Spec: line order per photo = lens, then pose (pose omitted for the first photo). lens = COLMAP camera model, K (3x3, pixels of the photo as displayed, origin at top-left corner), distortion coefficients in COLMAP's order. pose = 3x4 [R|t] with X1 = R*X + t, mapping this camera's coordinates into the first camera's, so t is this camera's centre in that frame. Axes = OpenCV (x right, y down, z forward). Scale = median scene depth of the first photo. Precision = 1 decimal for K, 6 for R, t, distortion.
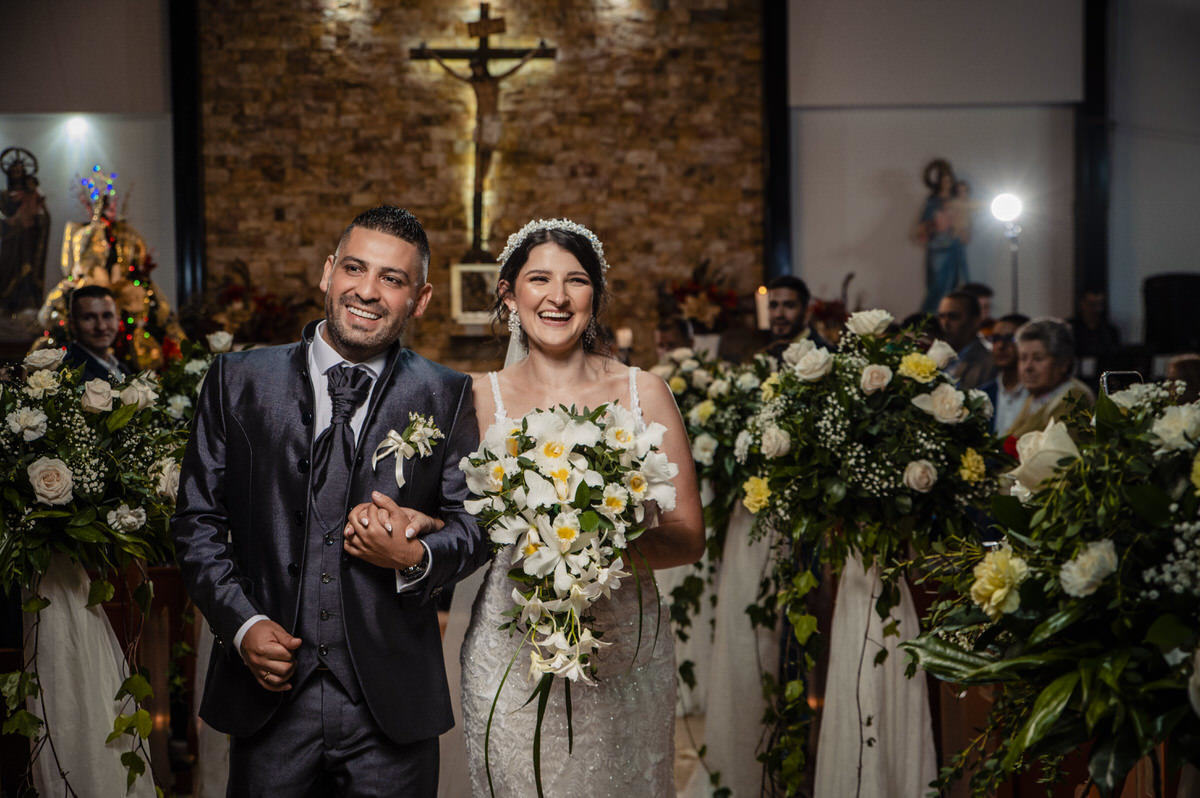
lens RADIAL K [[1840.1, 0, 600.0], [0, 1840.1, 399.0], [0, 0, 1]] dist [0.022369, 0.045597]
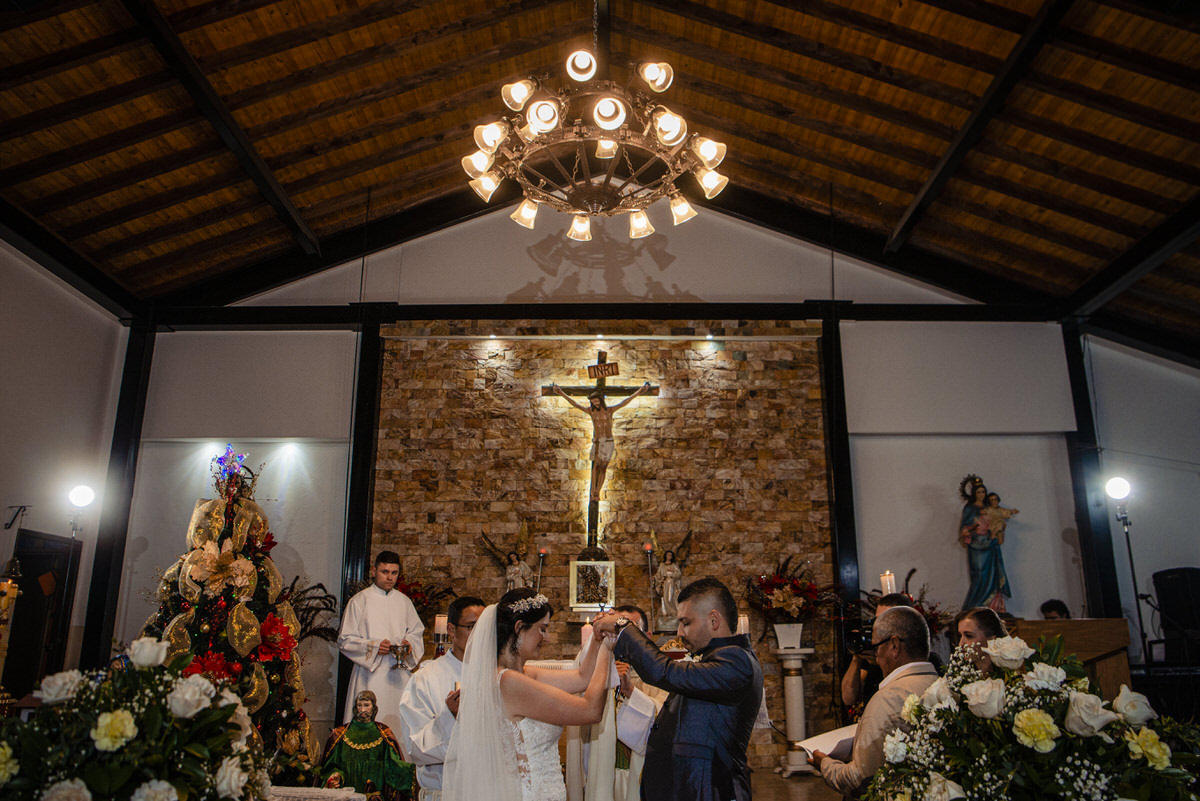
lens RADIAL K [[843.4, 0, 615.4], [0, 843.4, 397.2], [0, 0, 1]] dist [-0.100418, -0.000386]
pose [[0.998483, -0.001536, -0.055047, -0.021567], [-0.014884, 0.954877, -0.296627, -0.013616], [0.053019, 0.296996, 0.953406, 0.452513]]
